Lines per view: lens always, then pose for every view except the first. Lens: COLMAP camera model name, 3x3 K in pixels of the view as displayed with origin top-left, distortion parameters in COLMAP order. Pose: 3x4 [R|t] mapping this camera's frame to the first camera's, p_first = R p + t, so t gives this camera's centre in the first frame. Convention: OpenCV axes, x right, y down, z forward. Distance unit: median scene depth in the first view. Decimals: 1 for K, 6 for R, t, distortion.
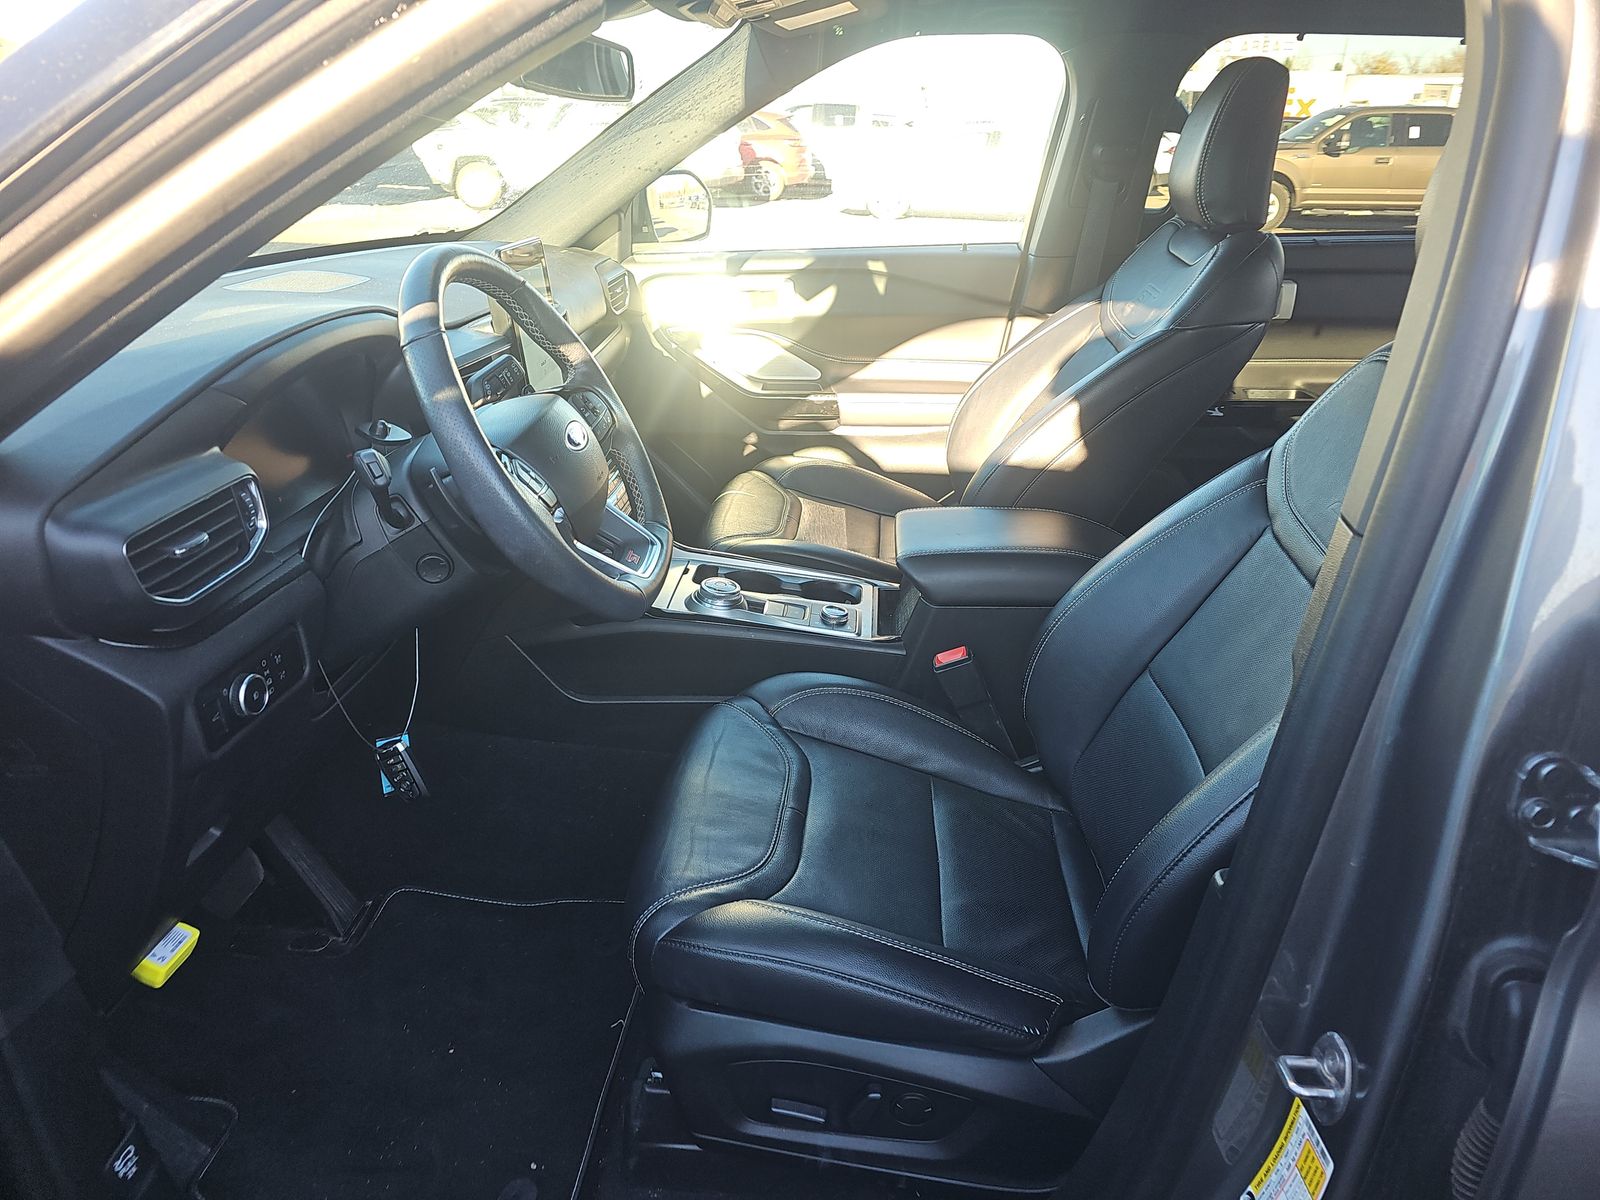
lens RADIAL K [[1071.8, 0, 819.8], [0, 1071.8, 607.0], [0, 0, 1]] dist [0.025755, -0.013502]
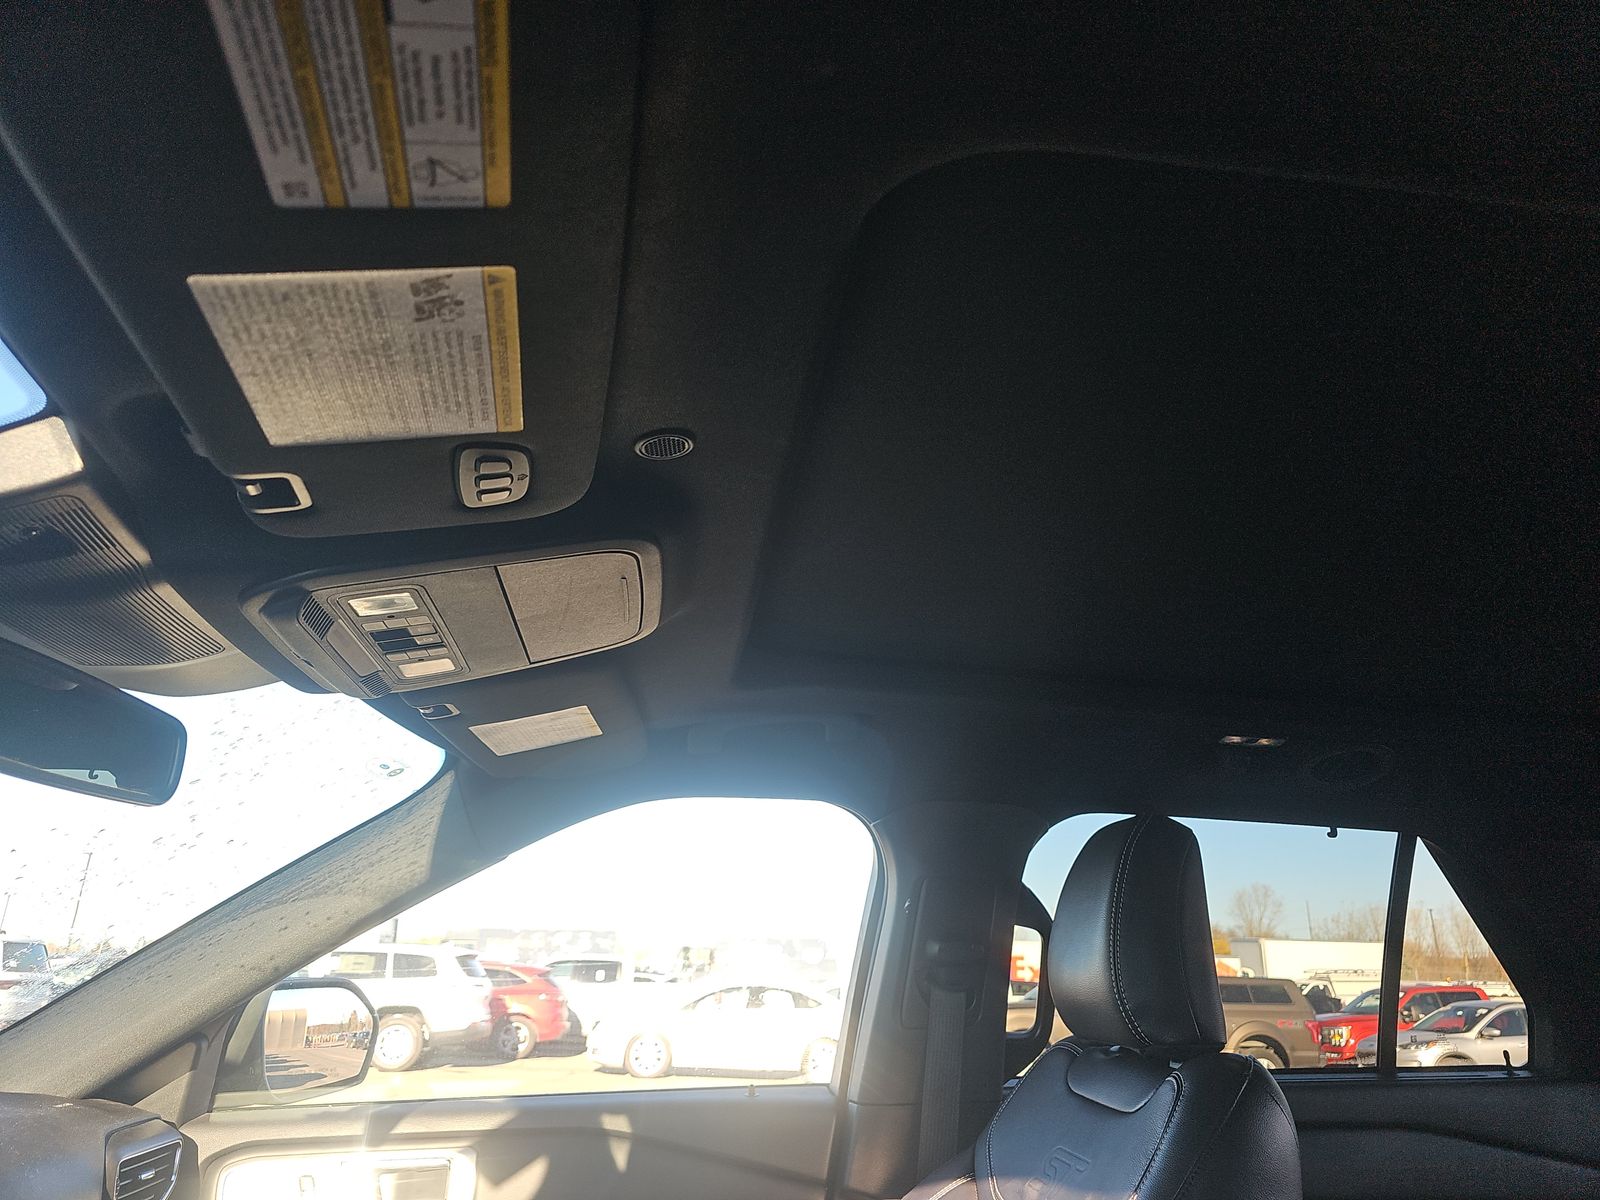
lens RADIAL K [[1071.8, 0, 808.9], [0, 1071.8, 600.1], [0, 0, 1]] dist [0.025755, -0.013502]
pose [[0.980973, 0.074463, 0.179294, 0.028089], [0.070703, 0.723074, -0.687142, -0.095076], [-0.180810, 0.686745, 0.704052, 0.319619]]
